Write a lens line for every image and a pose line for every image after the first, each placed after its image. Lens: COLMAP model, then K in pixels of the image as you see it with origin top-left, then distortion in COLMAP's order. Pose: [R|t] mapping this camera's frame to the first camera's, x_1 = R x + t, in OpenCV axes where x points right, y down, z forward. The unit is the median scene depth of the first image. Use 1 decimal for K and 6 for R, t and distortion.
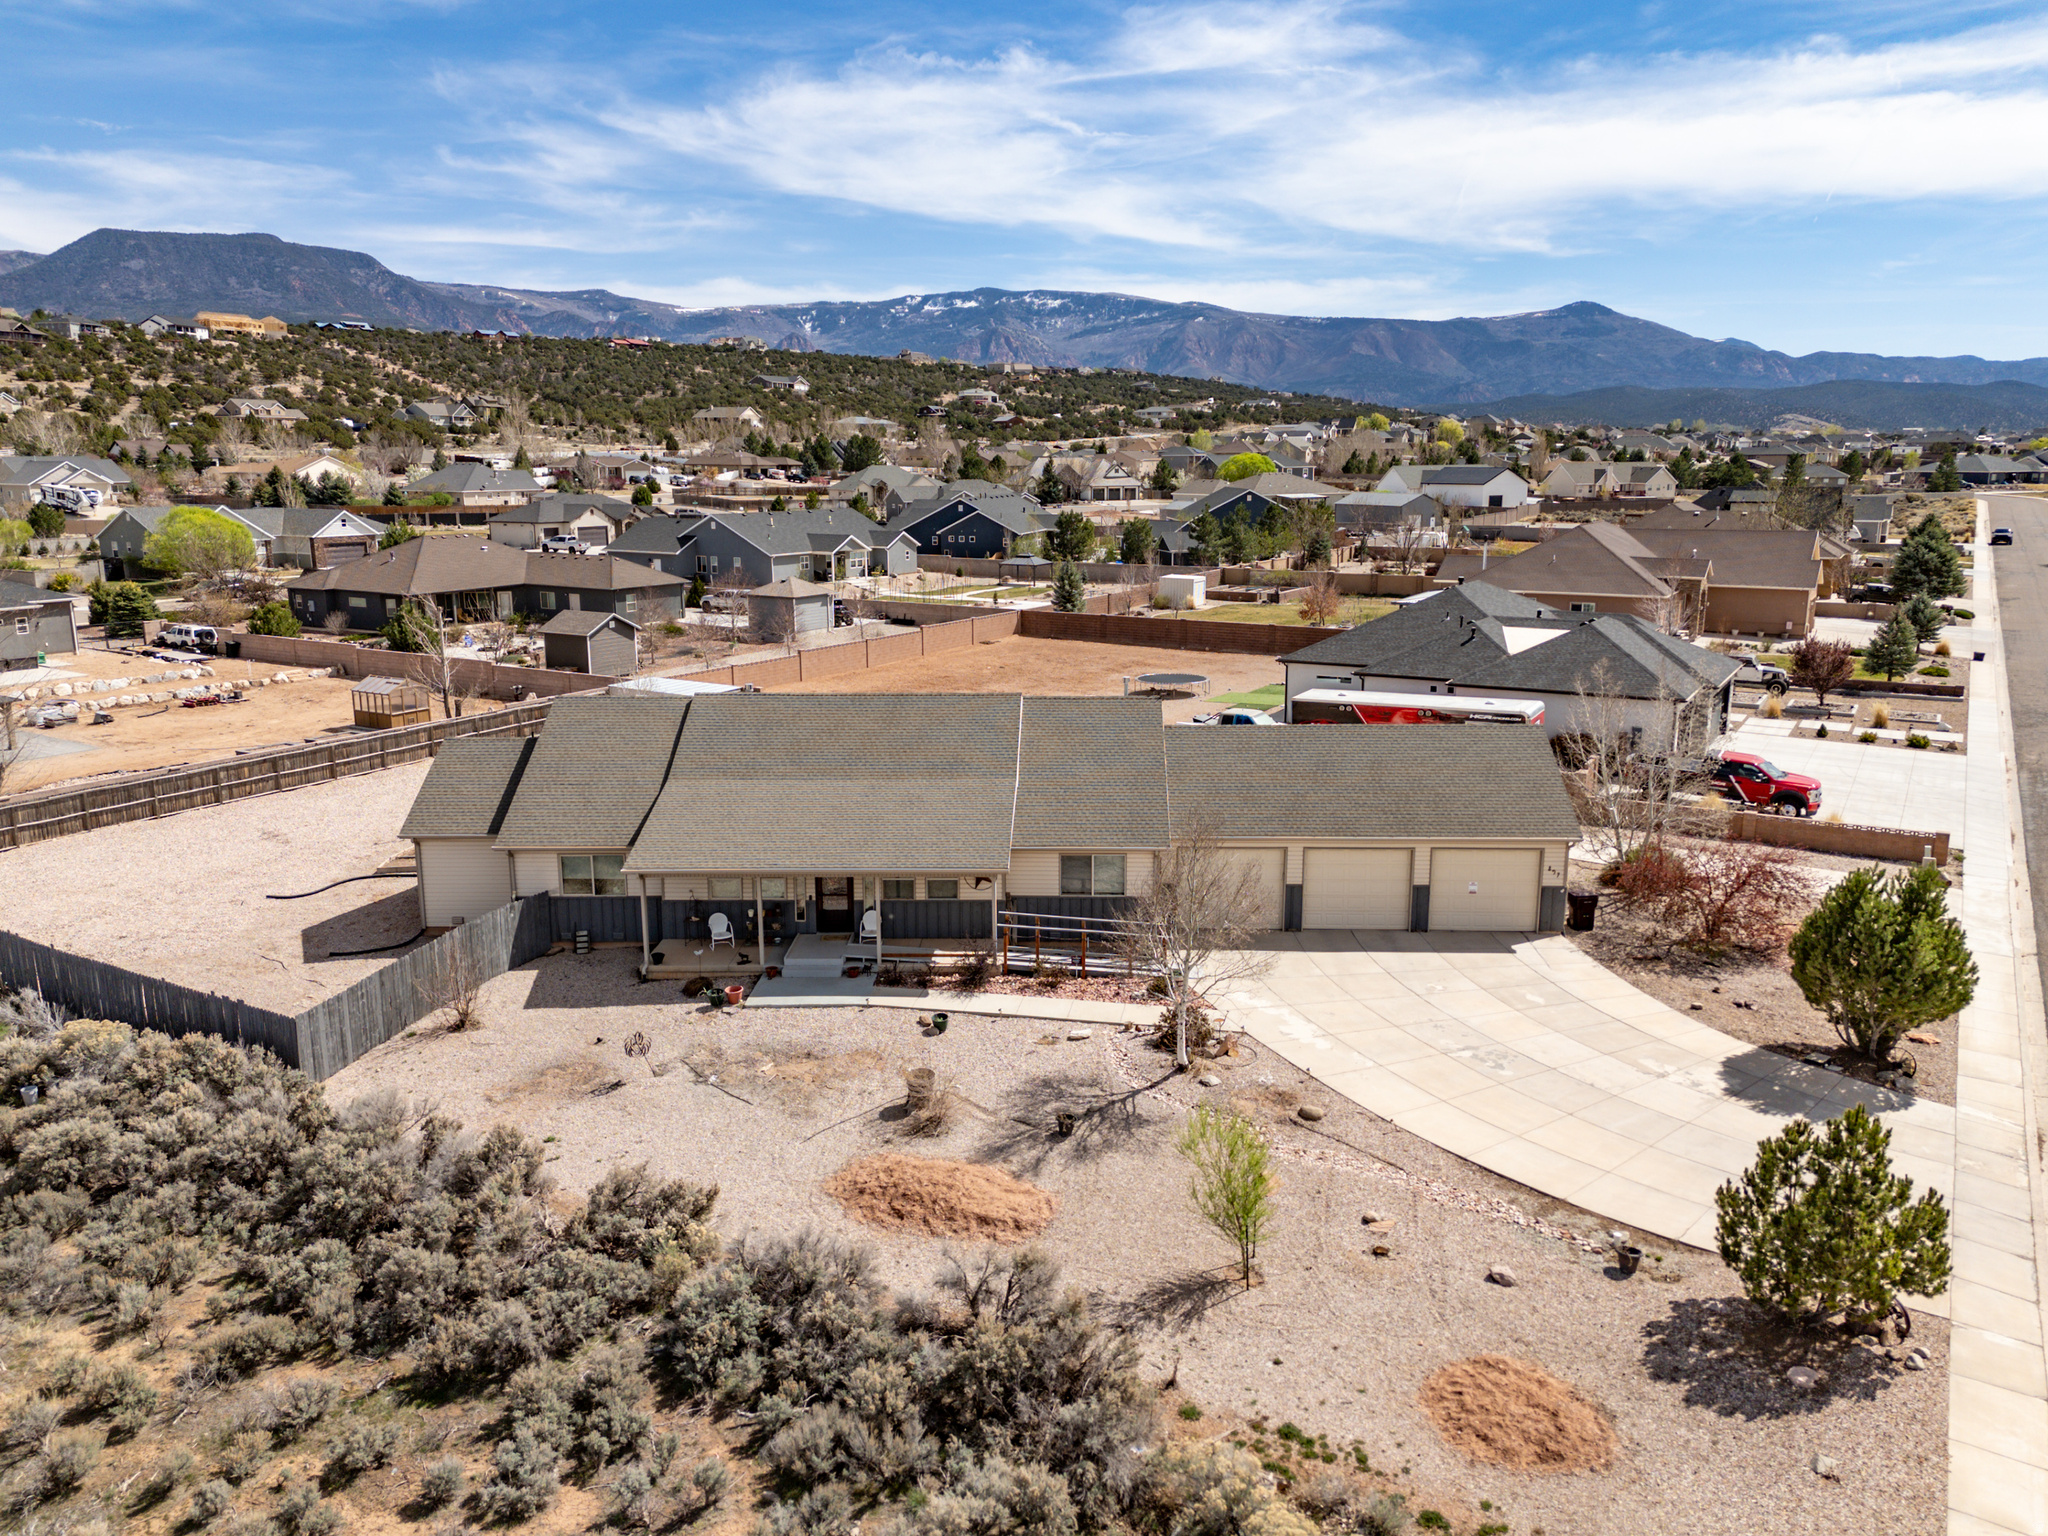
lens RADIAL K [[1501.2, 0, 1031.7], [0, 1501.2, 769.1], [0, 0, 1]] dist [0.073240, -0.064392]
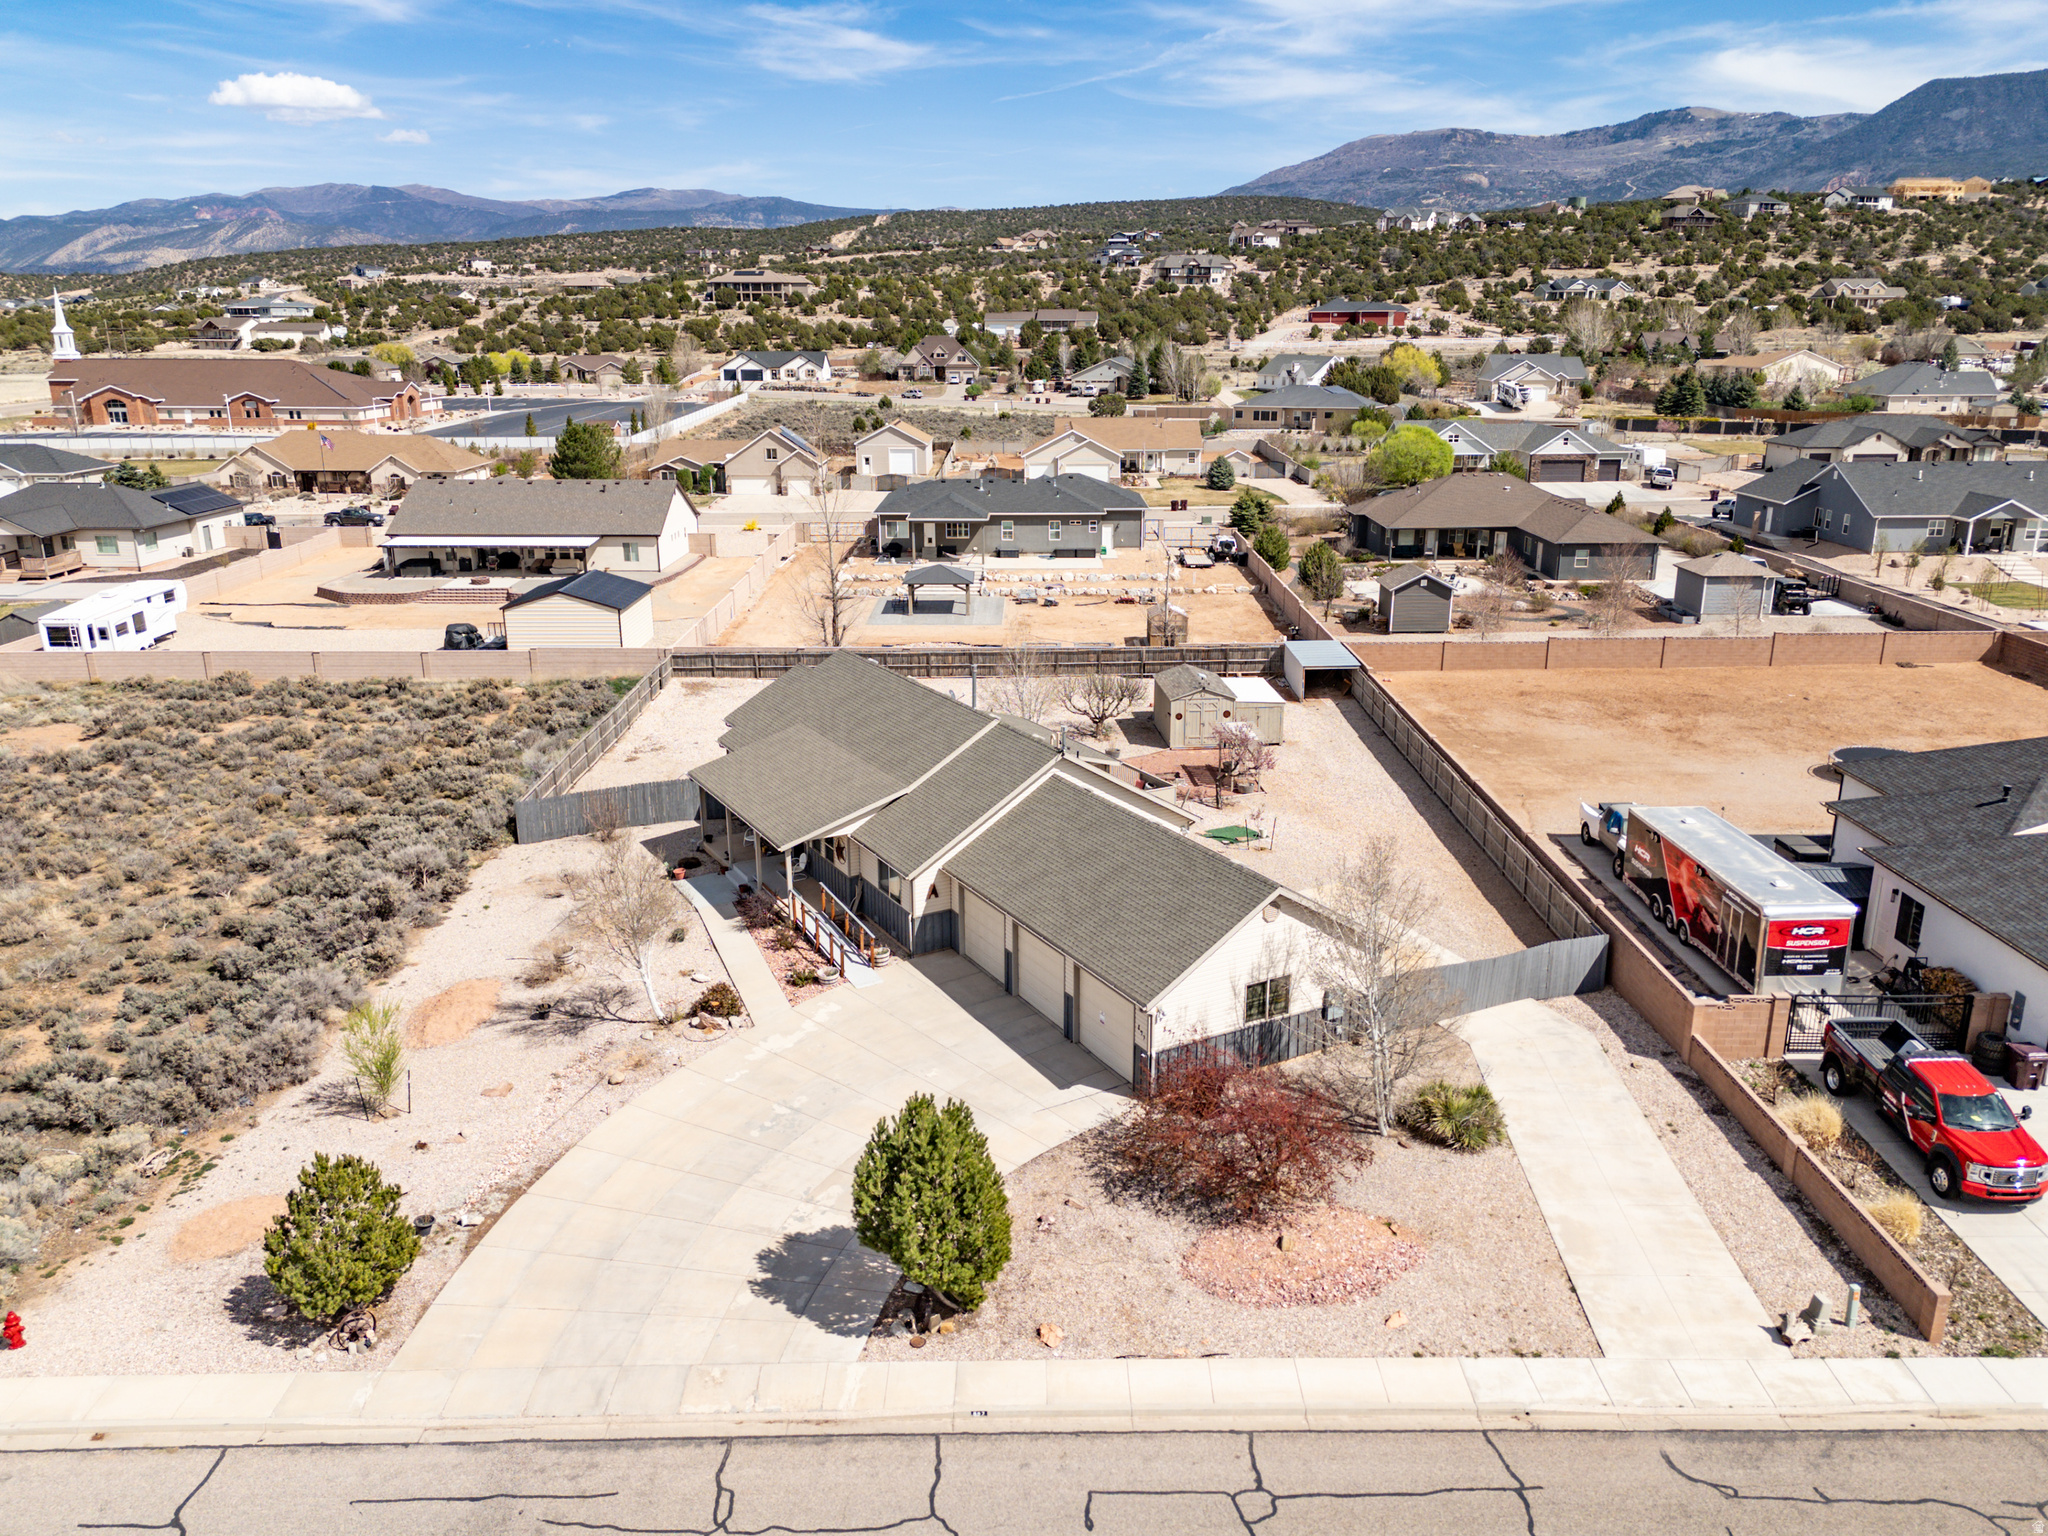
lens RADIAL K [[1501.2, 0, 1031.7], [0, 1501.2, 769.1], [0, 0, 1]] dist [0.073240, -0.064392]
pose [[0.518235, 0.247654, -0.818596, 0.474102], [-0.176433, 0.967525, 0.181014, -0.112528], [0.836841, 0.050620, 0.545100, 0.204101]]
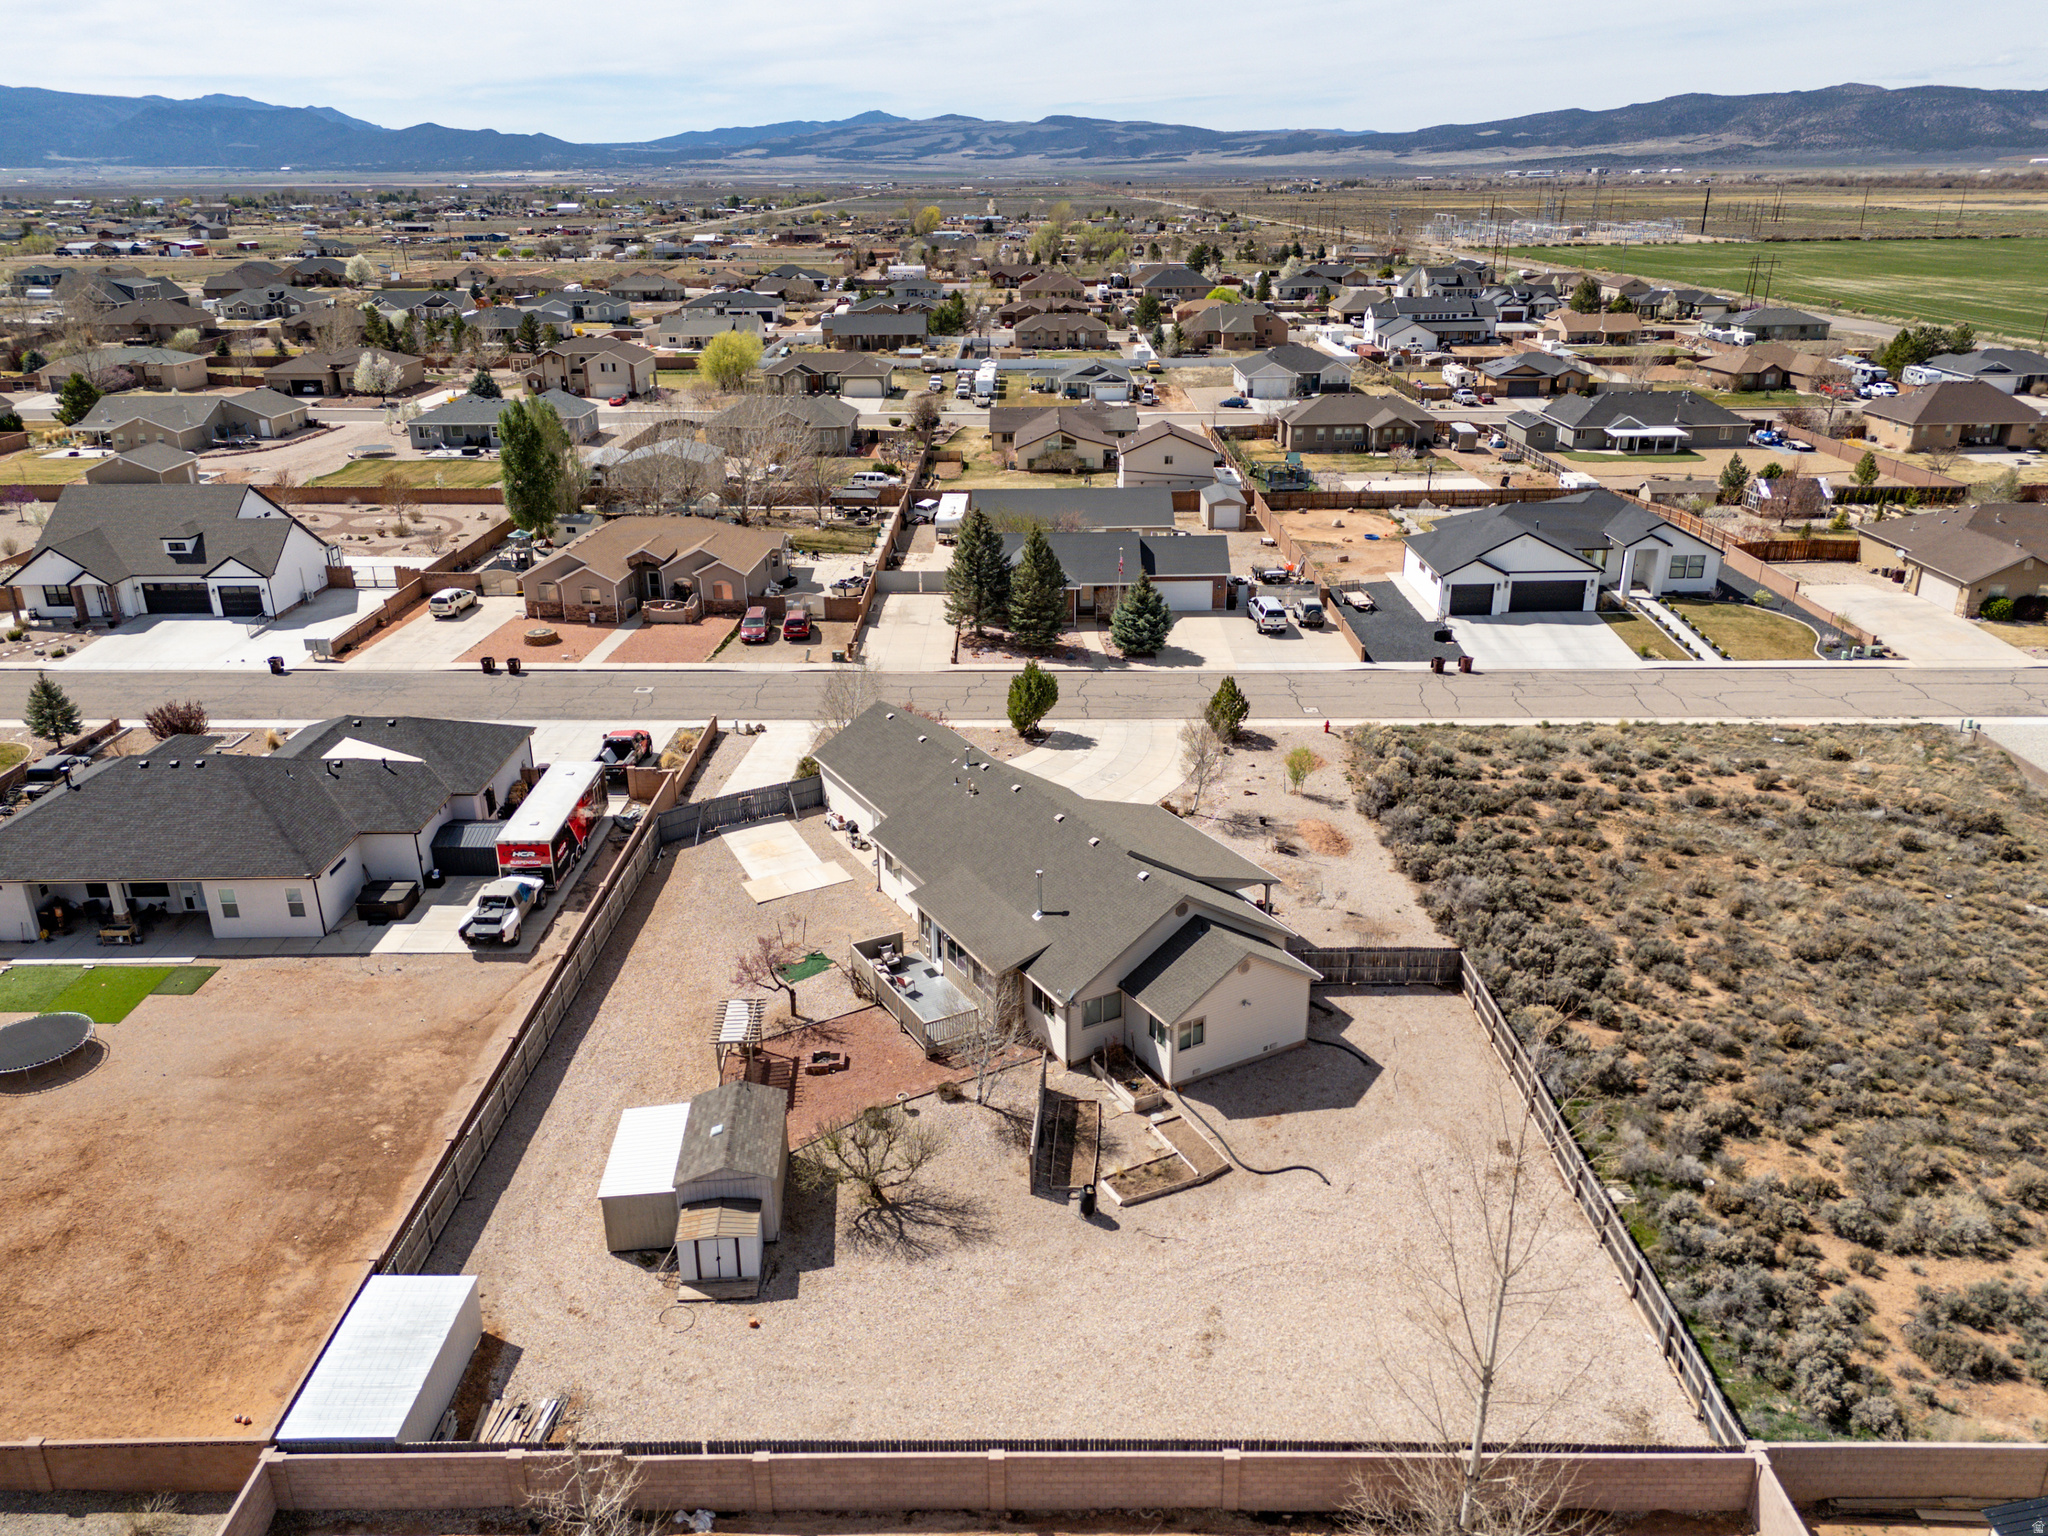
lens RADIAL K [[1501.2, 0, 1031.7], [0, 1501.2, 769.1], [0, 0, 1]] dist [0.073240, -0.064392]
pose [[-0.516400, -0.307459, 0.799250, -0.625739], [0.189402, 0.869202, 0.456743, -0.378608], [-0.835140, 0.387242, -0.390622, 0.795160]]
